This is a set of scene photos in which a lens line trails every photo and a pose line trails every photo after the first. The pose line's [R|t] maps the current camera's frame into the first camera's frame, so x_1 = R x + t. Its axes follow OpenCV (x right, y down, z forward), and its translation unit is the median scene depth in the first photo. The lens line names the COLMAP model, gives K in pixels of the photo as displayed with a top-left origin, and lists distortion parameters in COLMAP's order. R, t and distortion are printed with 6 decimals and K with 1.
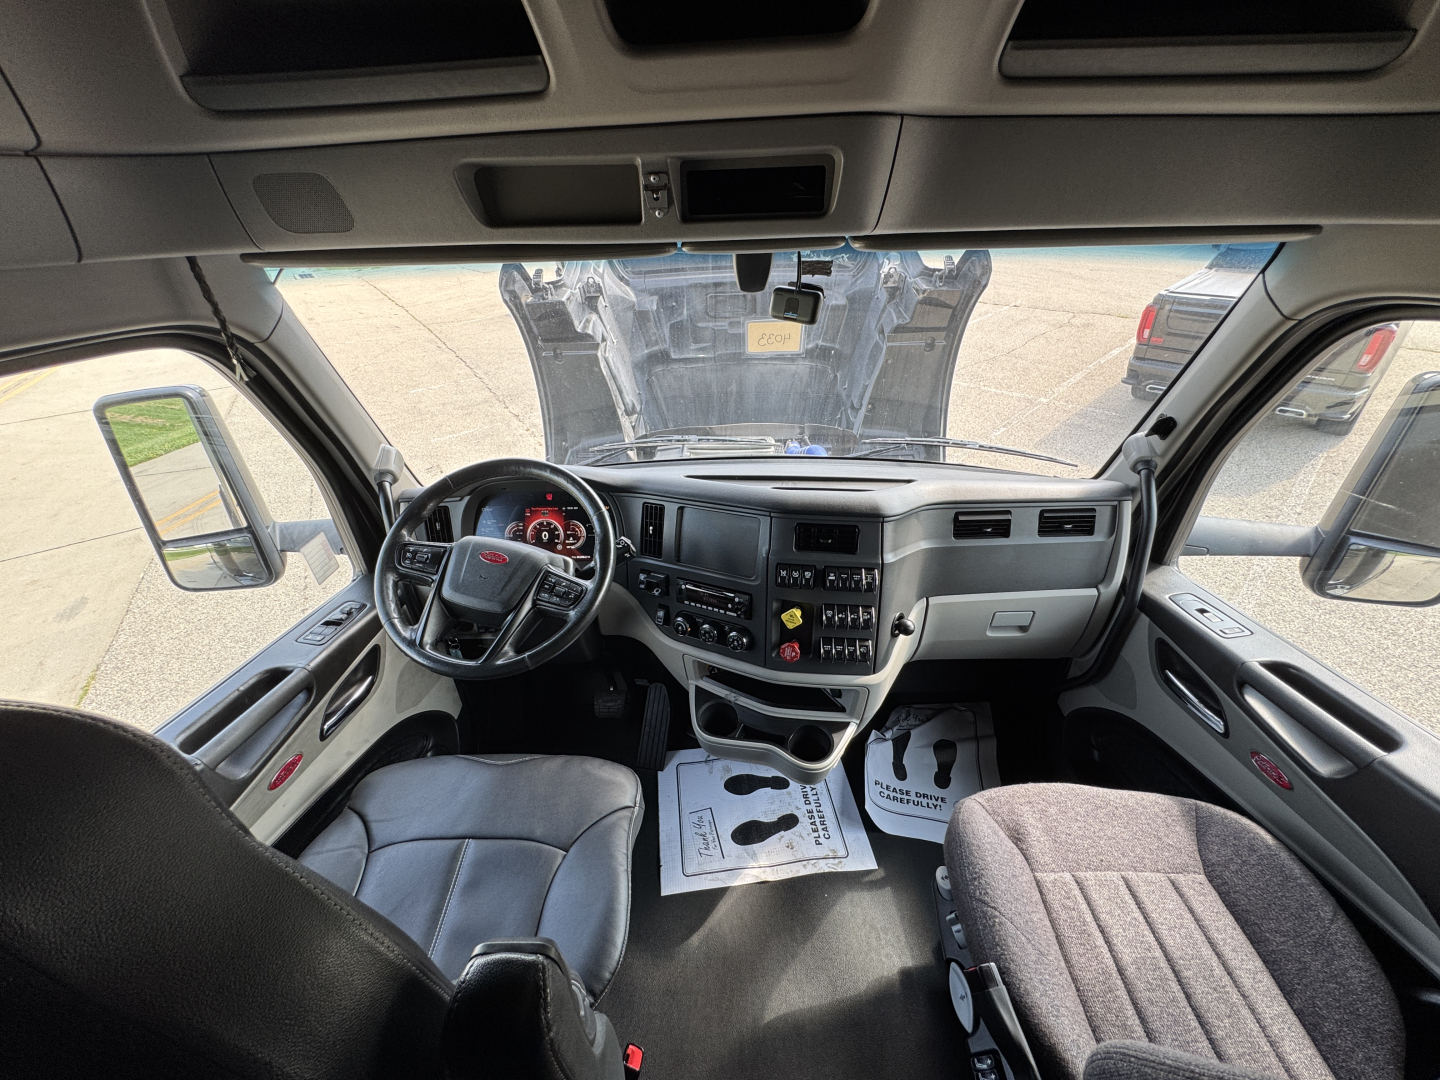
lens RADIAL K [[574.7, 0, 720.0], [0, 574.7, 540.0], [0, 0, 1]] dist [0.001618, 0.000067]
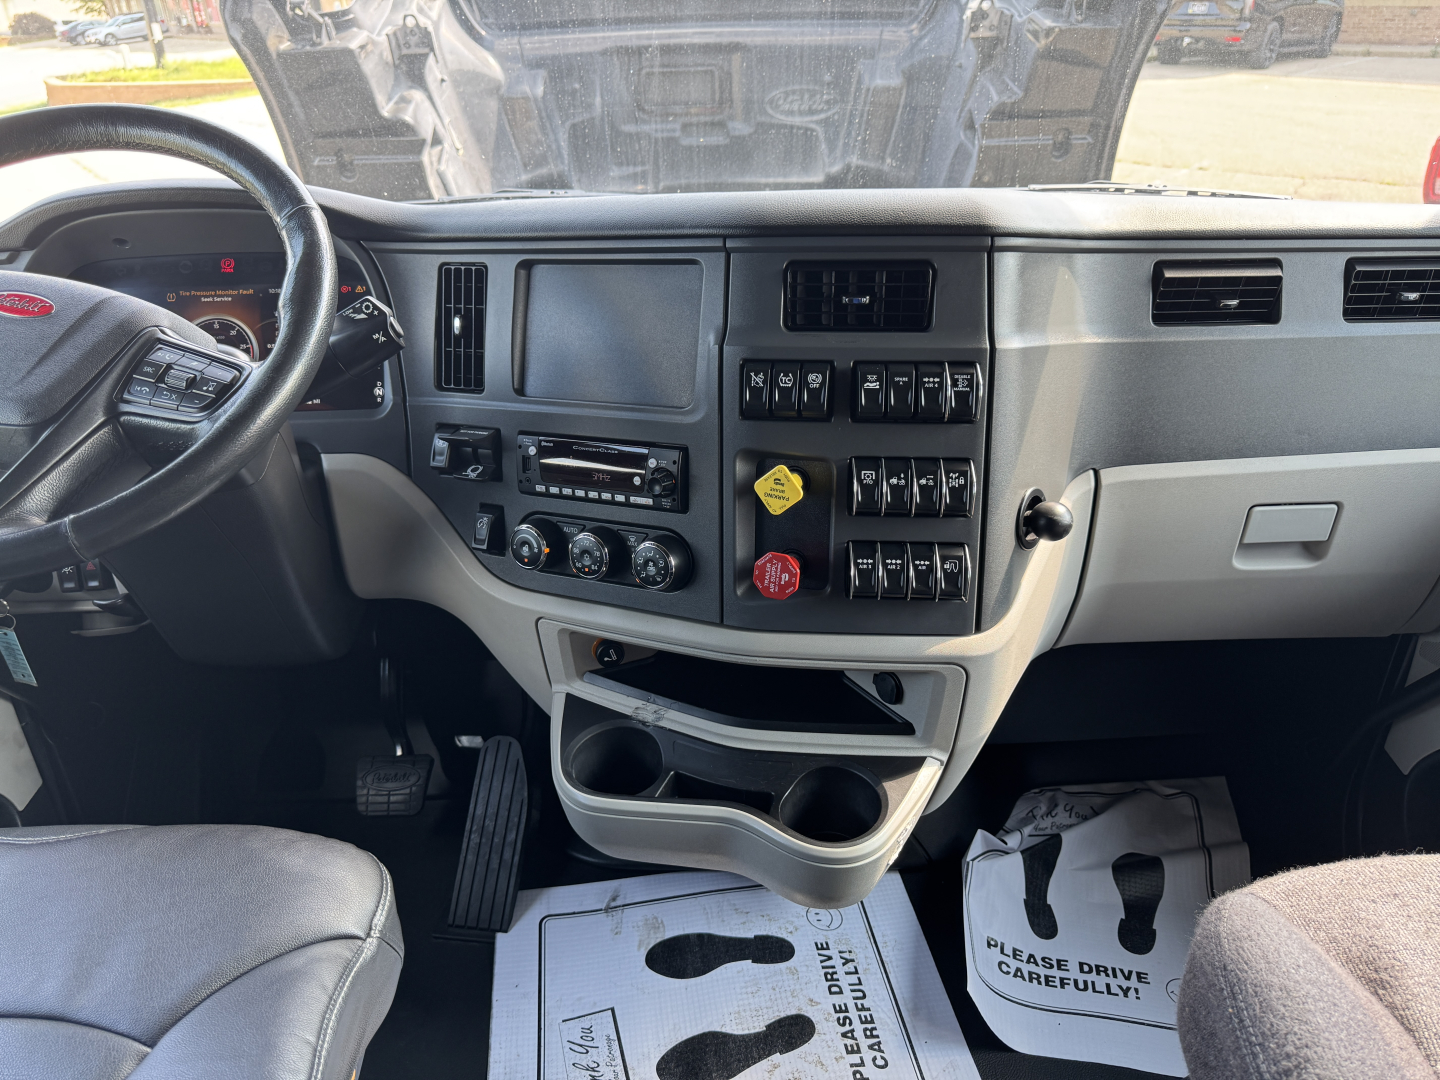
lens RADIAL K [[1021.2, 0, 720.0], [0, 1021.2, 540.0], [0, 0, 1]] dist [0.063538, -0.094640]
pose [[0.999493, -0.009517, 0.030387, 0.050054], [0.011614, 0.997508, -0.069595, 0.190830], [-0.029649, 0.069913, 0.997112, 0.223461]]
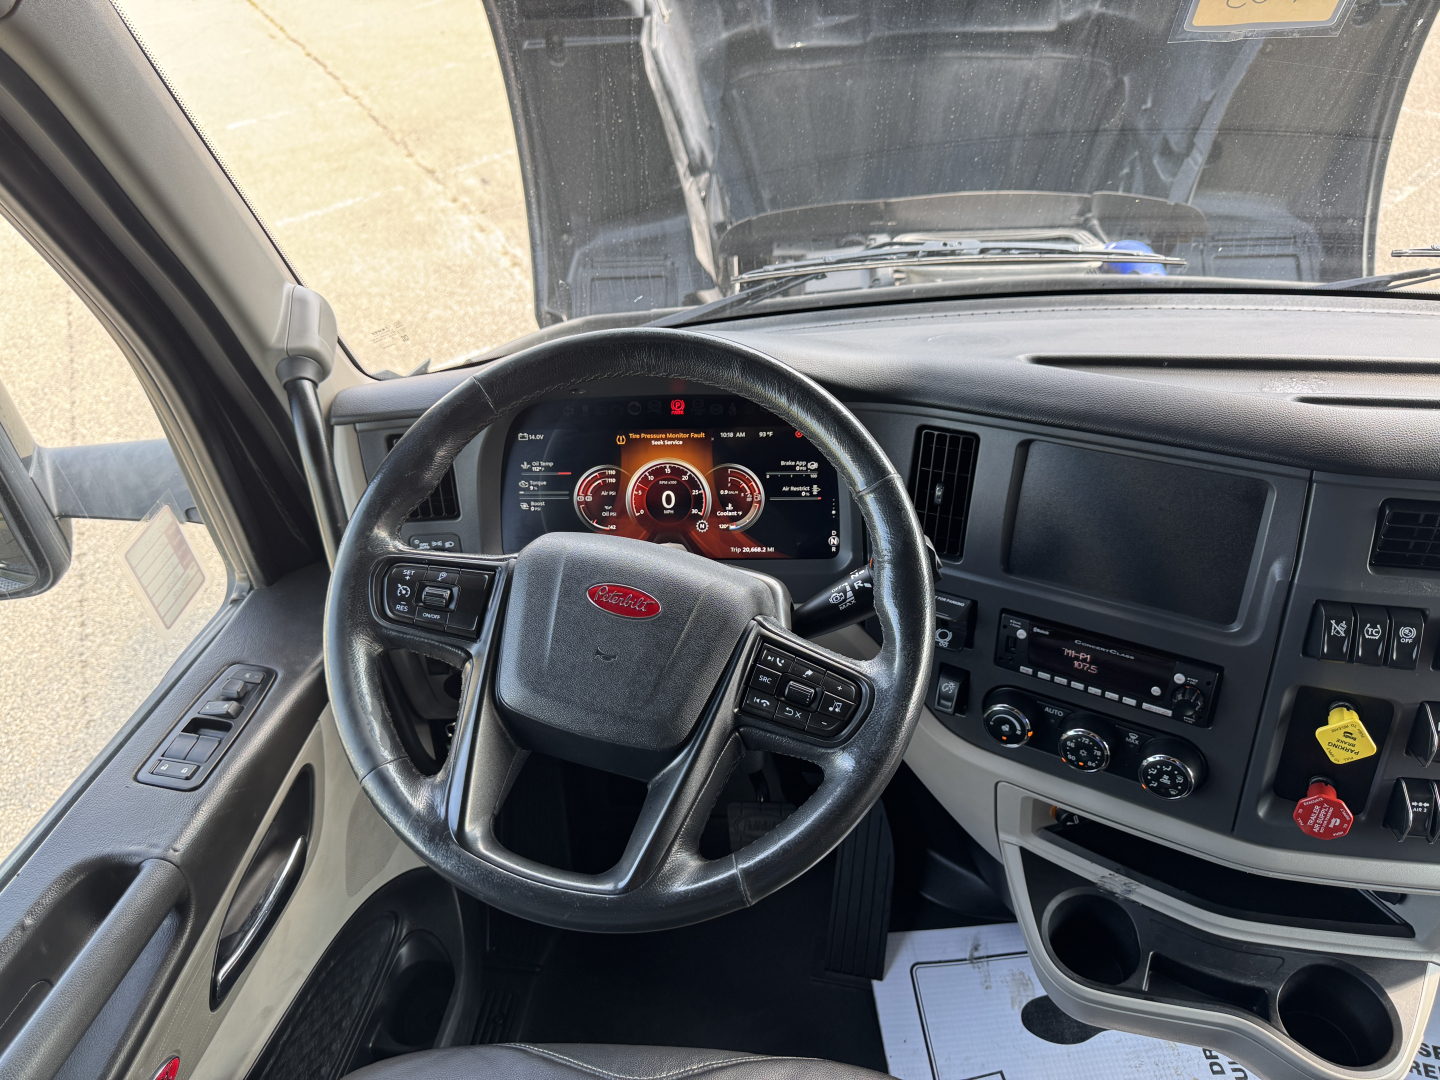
lens RADIAL K [[1021.2, 0, 720.0], [0, 1021.2, 540.0], [0, 0, 1]] dist [0.063538, -0.094640]
pose [[0.998405, 0.006975, -0.056034, -0.223938], [0.000801, 0.990492, 0.137569, -0.081486], [0.056461, -0.137394, 0.988906, 0.252899]]
